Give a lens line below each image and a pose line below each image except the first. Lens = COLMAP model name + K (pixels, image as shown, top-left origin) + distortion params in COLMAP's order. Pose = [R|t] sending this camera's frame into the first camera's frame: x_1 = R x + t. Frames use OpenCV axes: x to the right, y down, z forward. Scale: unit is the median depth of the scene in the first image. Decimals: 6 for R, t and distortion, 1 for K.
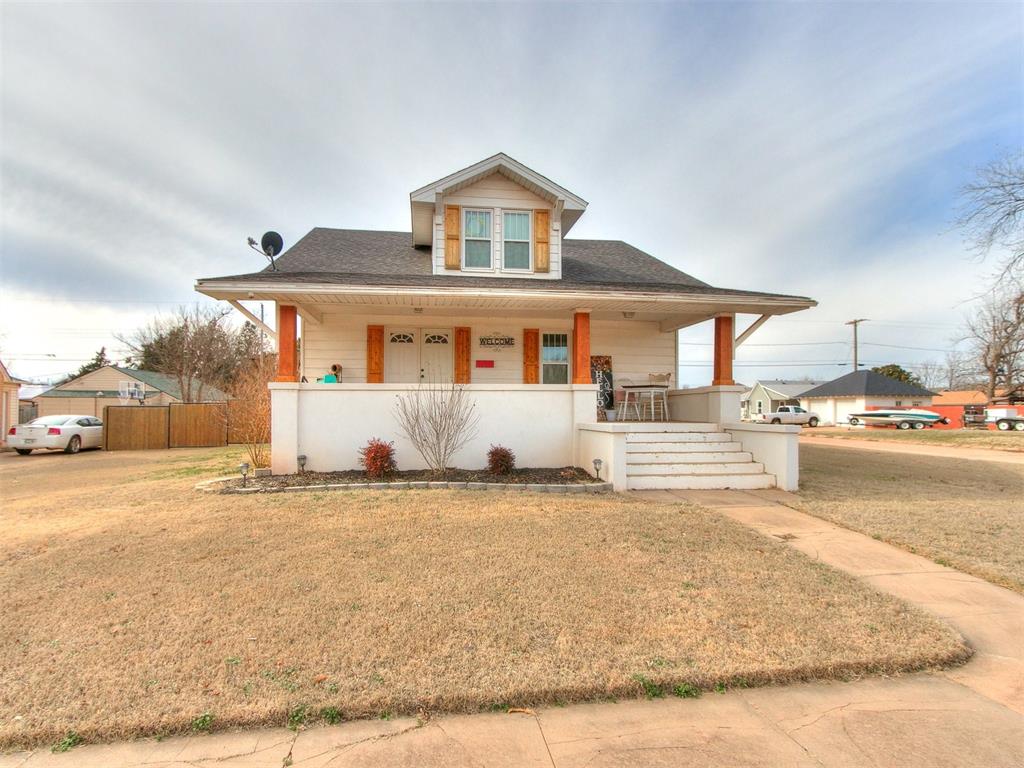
lens RADIAL K [[533.0, 0, 488.6], [0, 533.0, 408.1], [0, 0, 1]] dist [-0.002560, 0.005579]
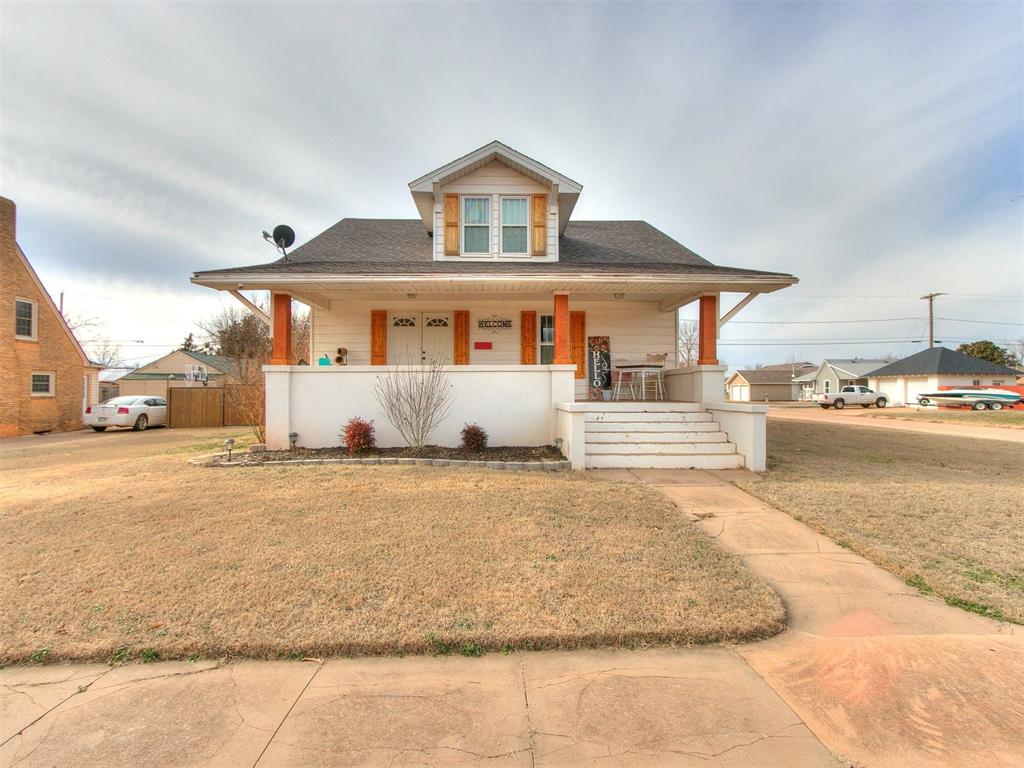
lens RADIAL K [[533.0, 0, 509.7], [0, 533.0, 380.1], [0, 0, 1]] dist [-0.002560, 0.005579]
pose [[0.994460, -0.004390, -0.105022, 0.153148], [0.002613, 0.999851, -0.017056, 0.001657], [0.105081, 0.016687, 0.994324, -0.017836]]
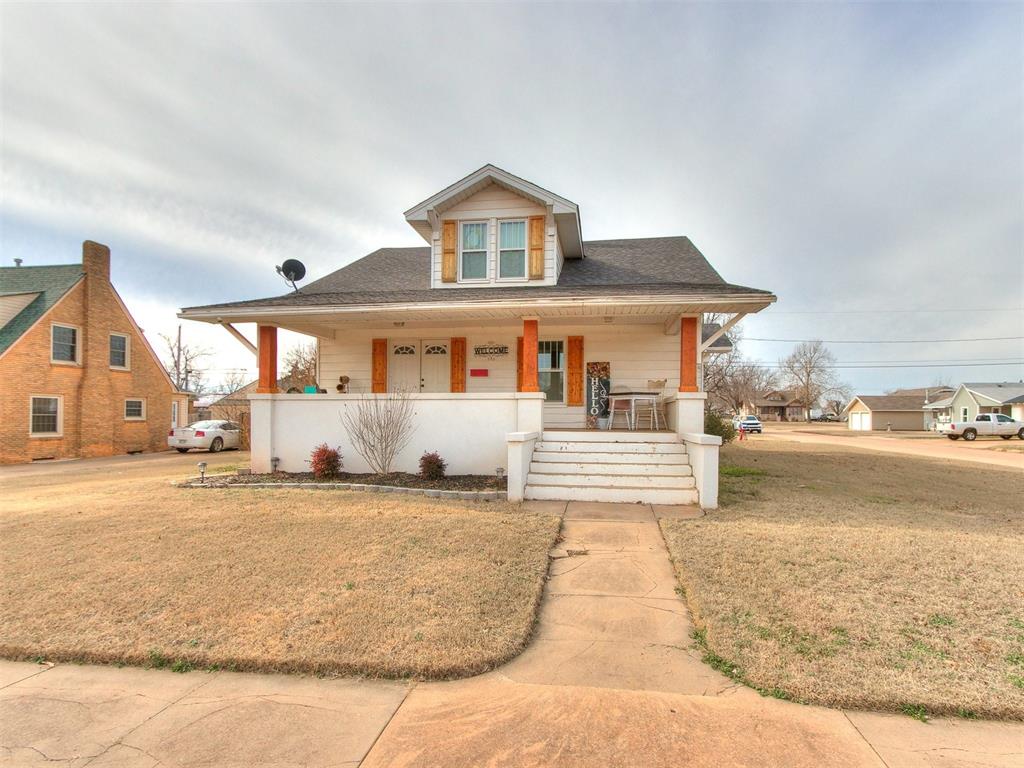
lens RADIAL K [[533.0, 0, 529.0], [0, 533.0, 430.8], [0, 0, 1]] dist [-0.002560, 0.005579]
pose [[0.965415, 0.010423, -0.260510, 0.357675], [-0.002808, 0.999558, 0.029588, -0.001968], [0.260703, -0.027833, 0.965018, 0.028585]]
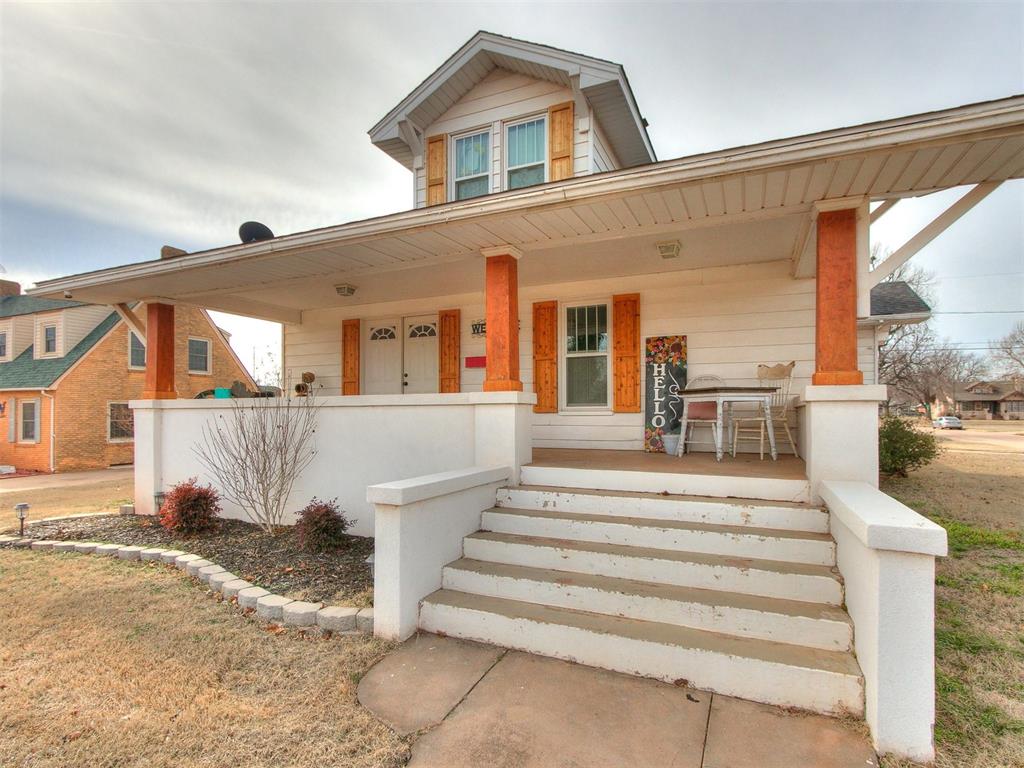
lens RADIAL K [[533.0, 0, 512.0], [0, 533.0, 416.2], [0, 0, 1]] dist [-0.002560, 0.005579]
pose [[0.852336, 0.000557, -0.522994, 0.380960], [0.003212, 0.999975, 0.006300, -0.019535], [0.522984, -0.007049, 0.852313, 0.456931]]
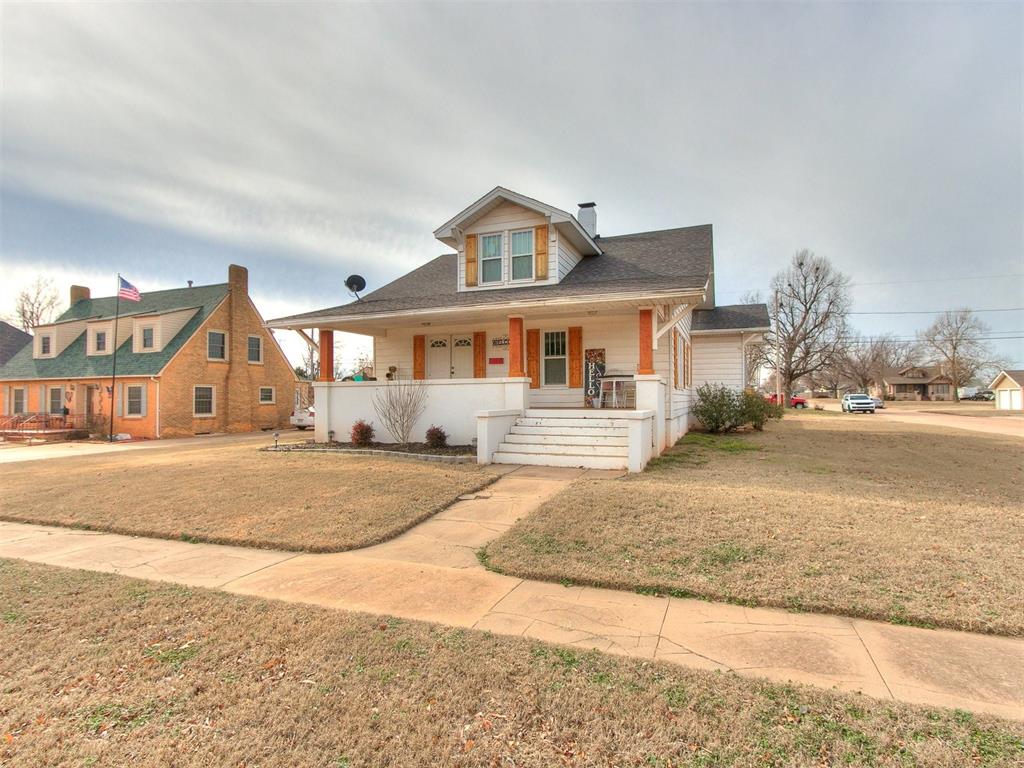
lens RADIAL K [[533.0, 0, 517.0], [0, 533.0, 398.3], [0, 0, 1]] dist [-0.002560, 0.005579]
pose [[0.878918, -0.006418, -0.476931, 0.618330], [0.007804, 0.999969, 0.000923, 0.001487], [0.476910, -0.004533, 0.878941, -0.045109]]
